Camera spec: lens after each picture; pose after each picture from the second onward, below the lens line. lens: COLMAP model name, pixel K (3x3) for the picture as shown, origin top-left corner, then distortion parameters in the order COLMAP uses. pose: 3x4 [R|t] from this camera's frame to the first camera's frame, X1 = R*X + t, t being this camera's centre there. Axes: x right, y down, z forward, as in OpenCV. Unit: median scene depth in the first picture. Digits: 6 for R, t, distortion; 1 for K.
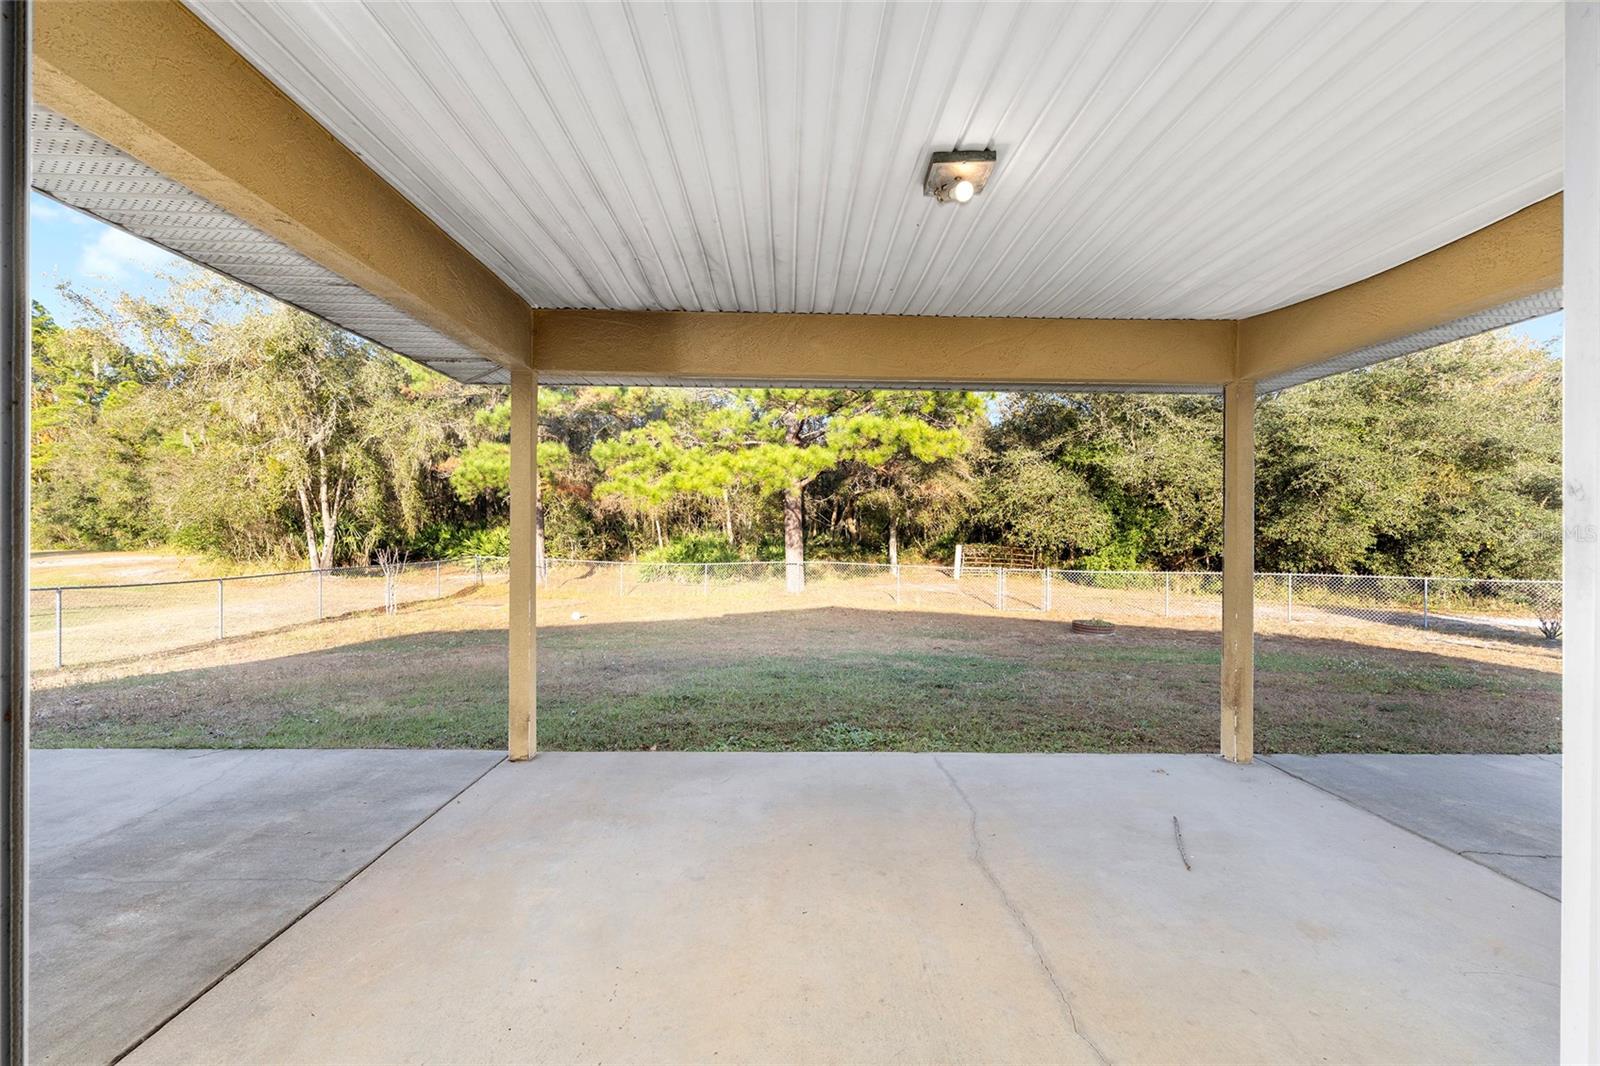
lens RADIAL K [[643.4, 0, 803.8], [0, 643.4, 537.0], [0, 0, 1]] dist [-0.001790, 0.000433]
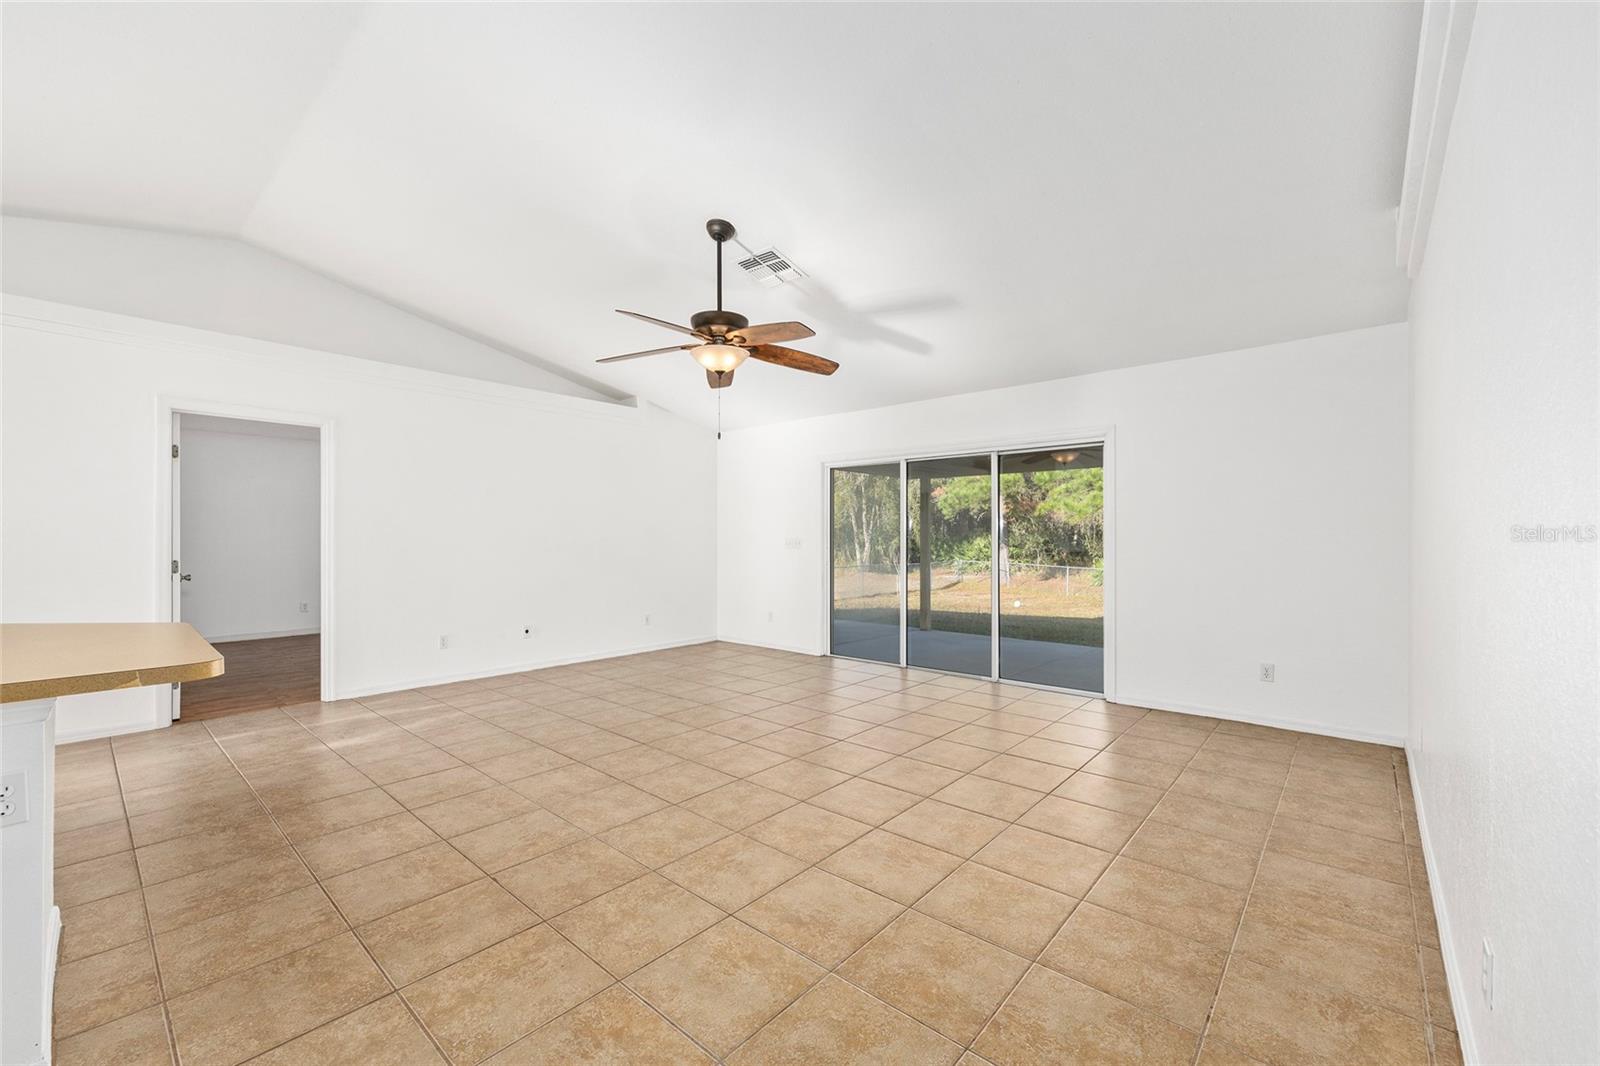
lens RADIAL K [[643.4, 0, 803.8], [0, 643.4, 537.0], [0, 0, 1]] dist [-0.001790, 0.000433]
pose [[0.740261, -0.011972, -0.672213, 0.142201], [0.002856, 0.999888, -0.014663, 0.000761], [0.672314, 0.008935, 0.740213, -0.186047]]
